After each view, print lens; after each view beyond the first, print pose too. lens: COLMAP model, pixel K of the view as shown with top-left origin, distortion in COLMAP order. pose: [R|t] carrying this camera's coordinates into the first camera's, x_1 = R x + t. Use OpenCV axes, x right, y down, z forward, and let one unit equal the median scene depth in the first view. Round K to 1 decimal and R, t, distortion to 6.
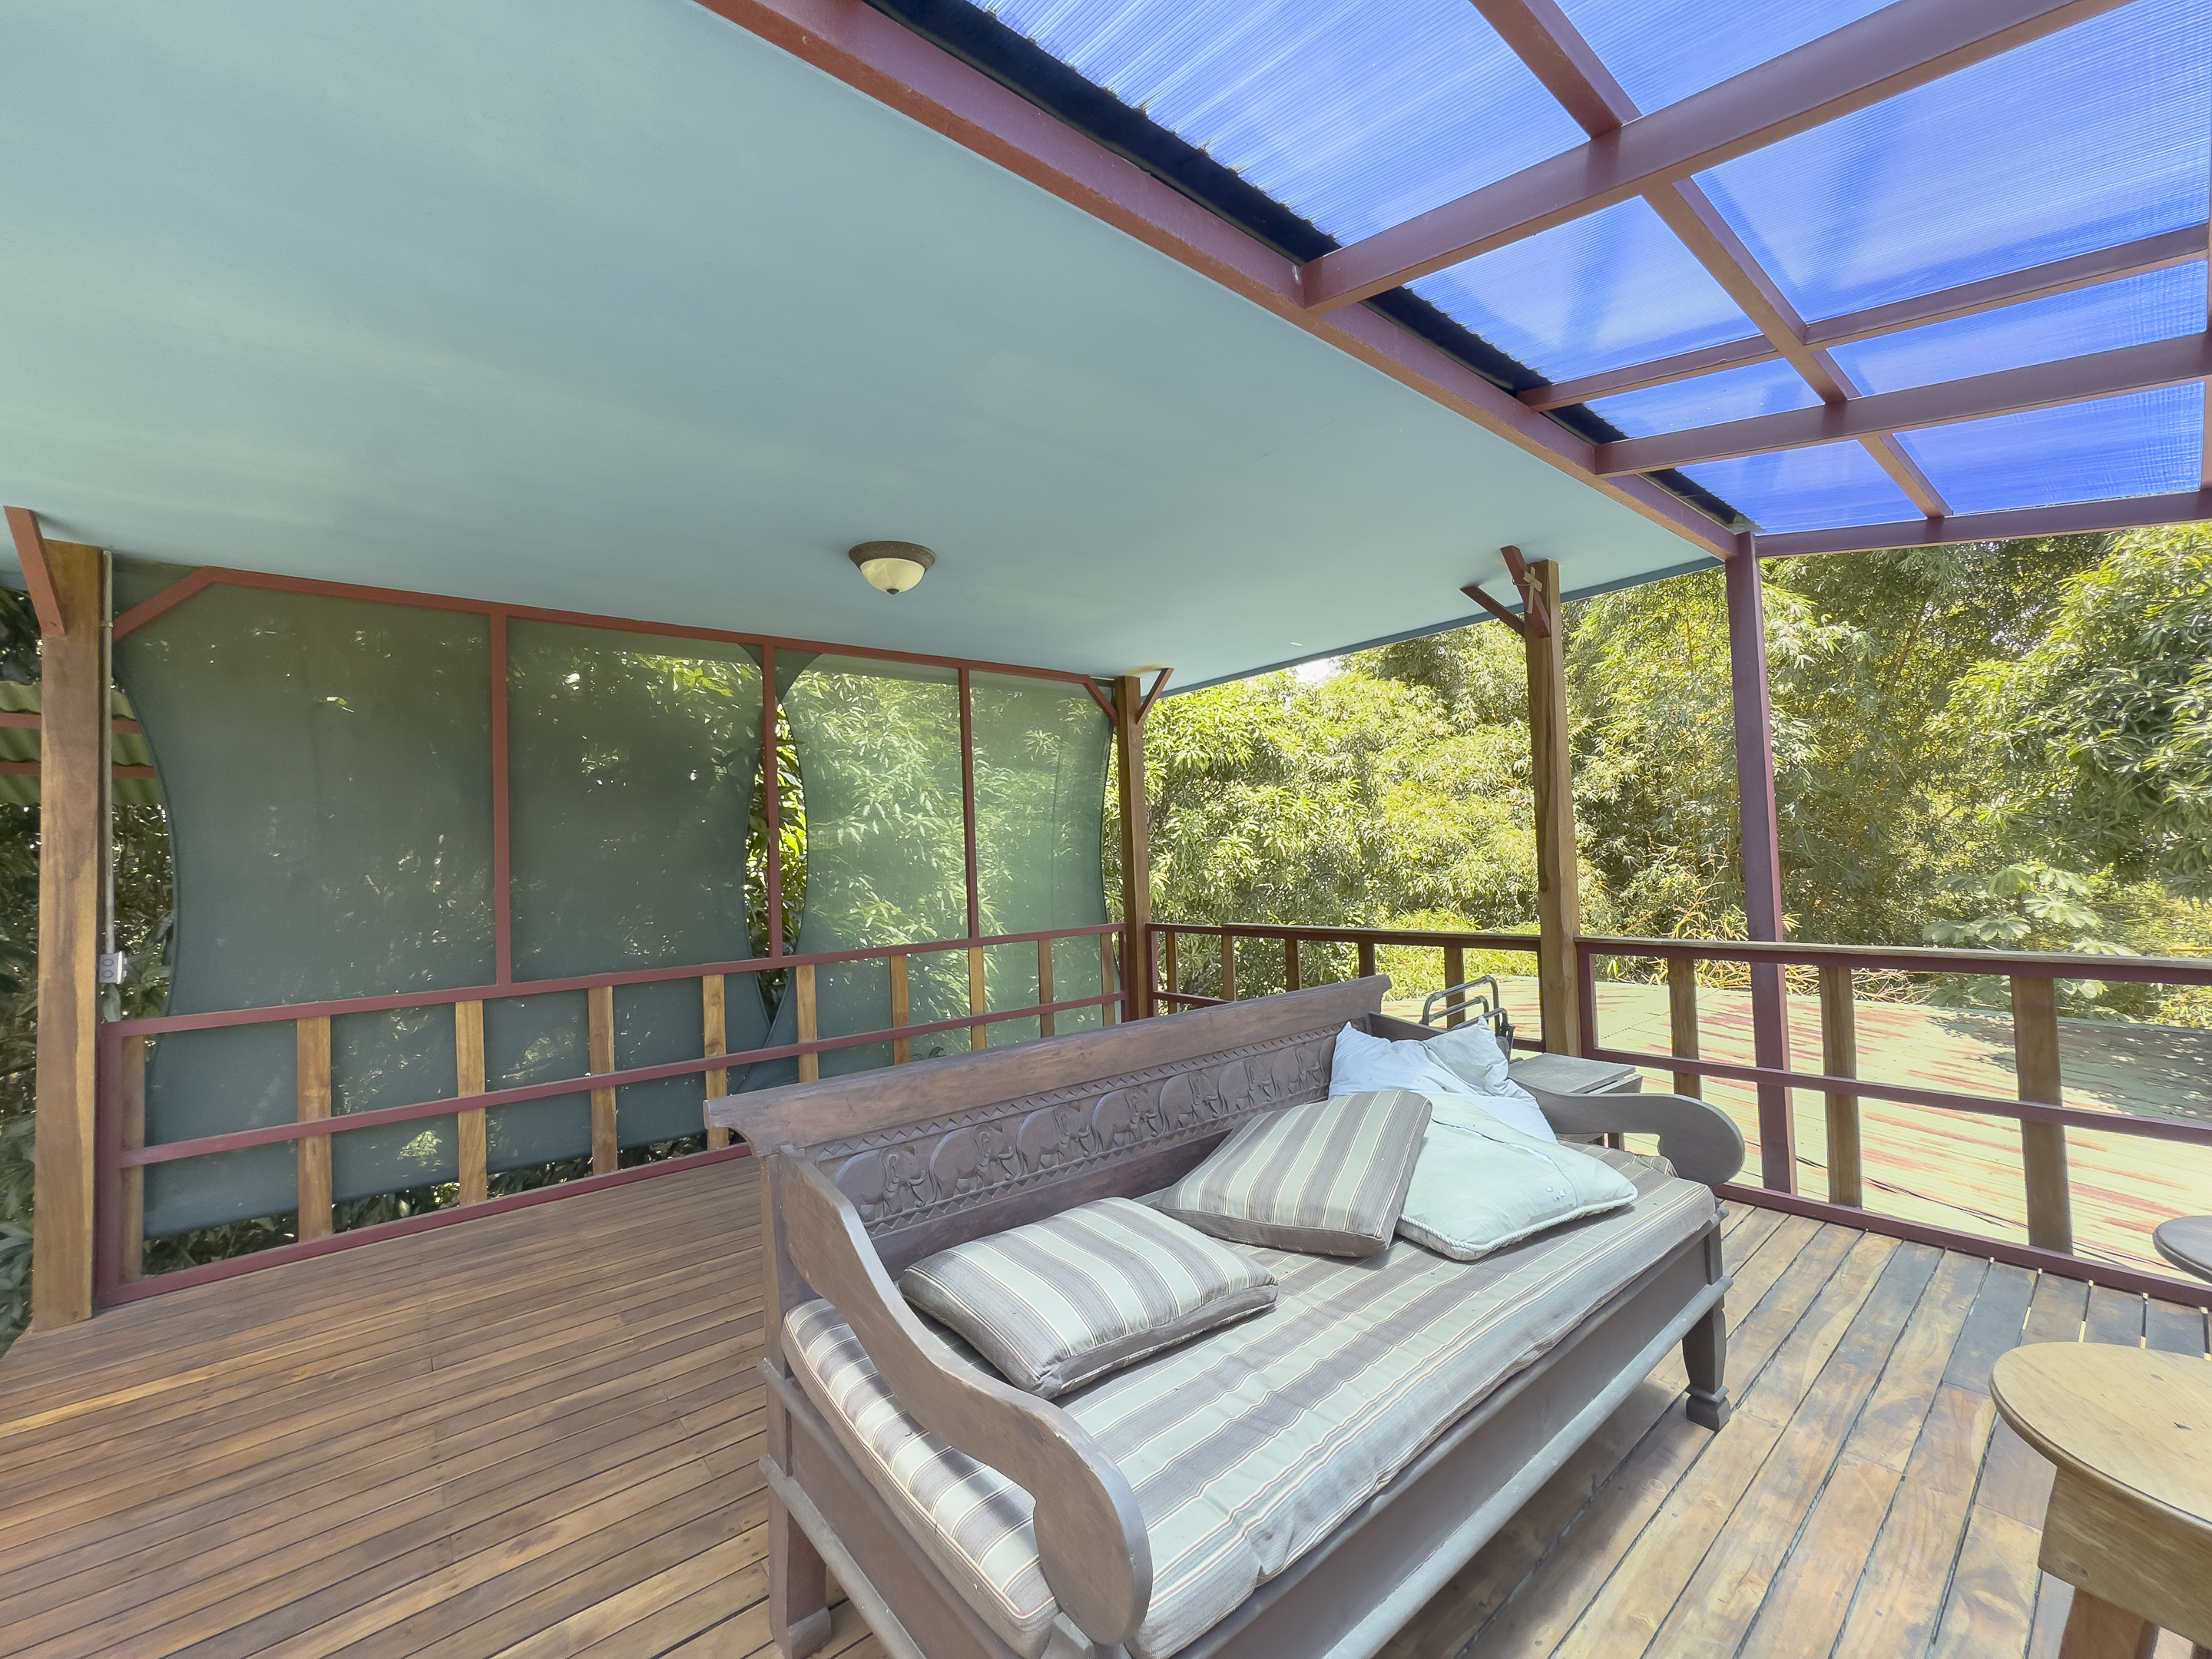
lens RADIAL K [[893.3, 0, 1106.0], [0, 893.3, 829.5], [0, 0, 1]] dist [-0.034698, 0.015782]
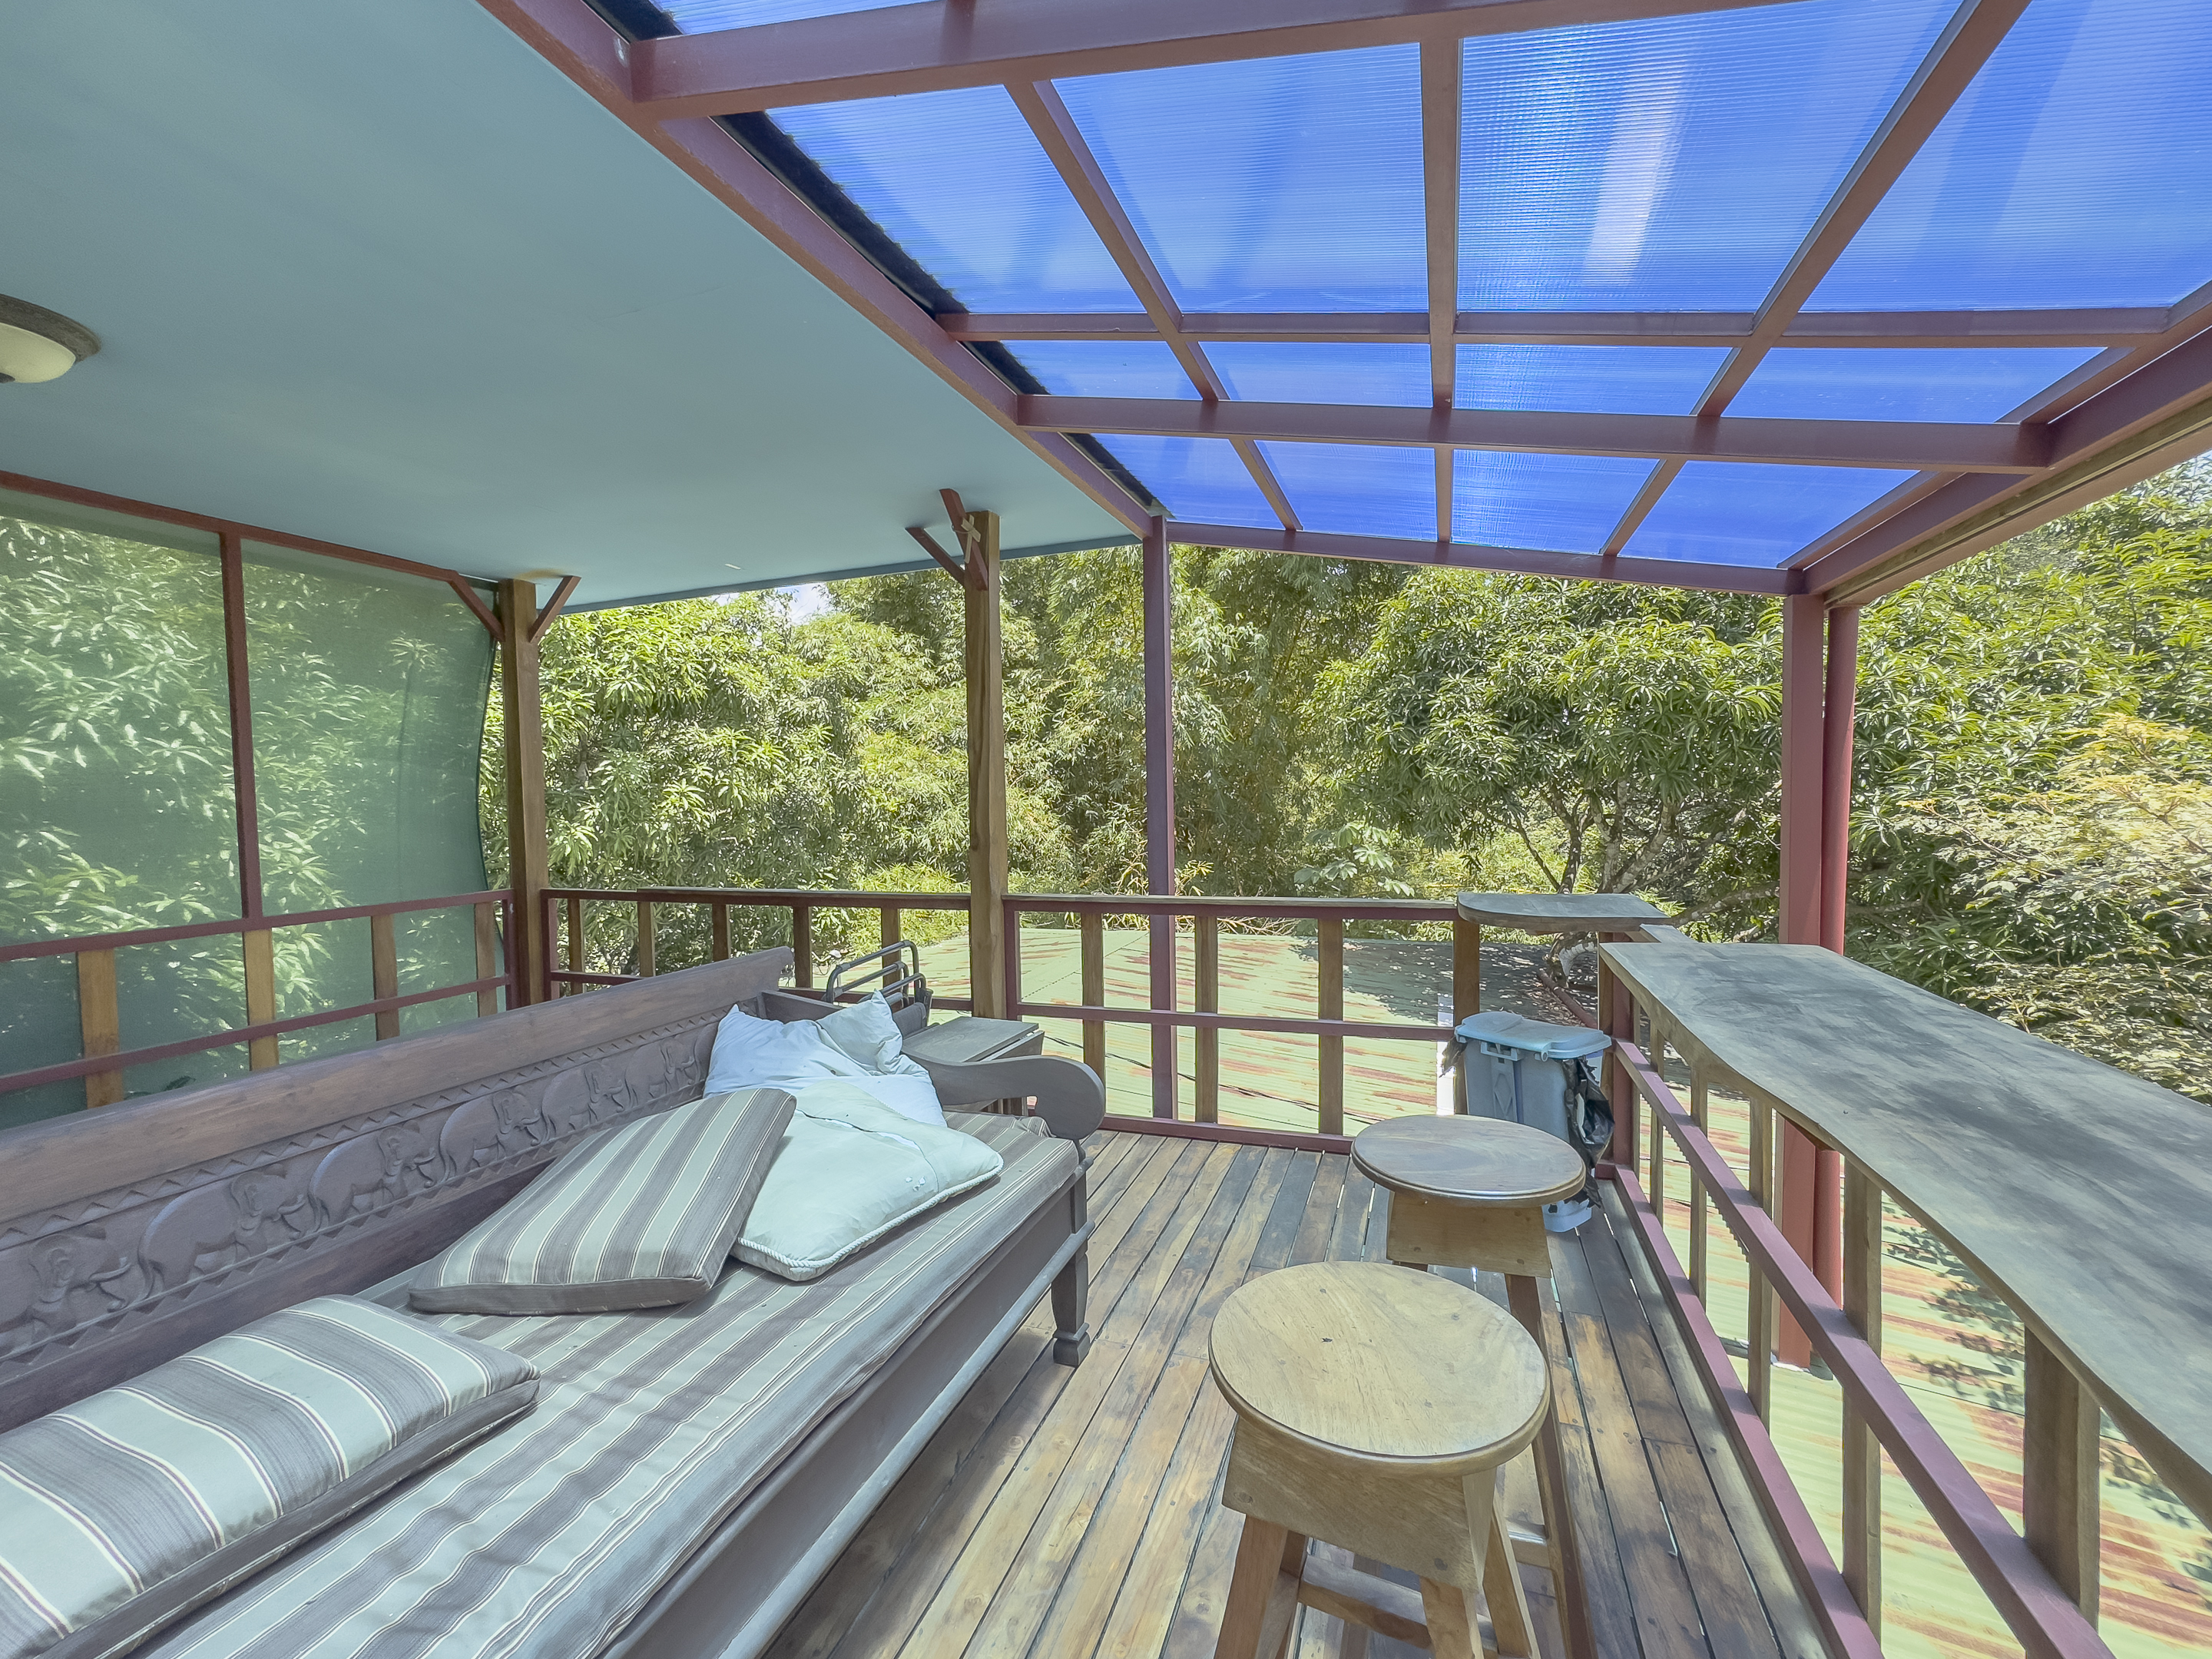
lens RADIAL K [[900.3, 0, 1116.3], [0, 900.3, 826.4], [0, 0, 1]] dist [-0.043844, 0.020639]
pose [[0.862491, 0.002883, 0.506064, 0.153088], [-0.030324, 0.998481, 0.045993, -0.008644], [-0.505163, -0.055014, 0.861269, 0.073474]]
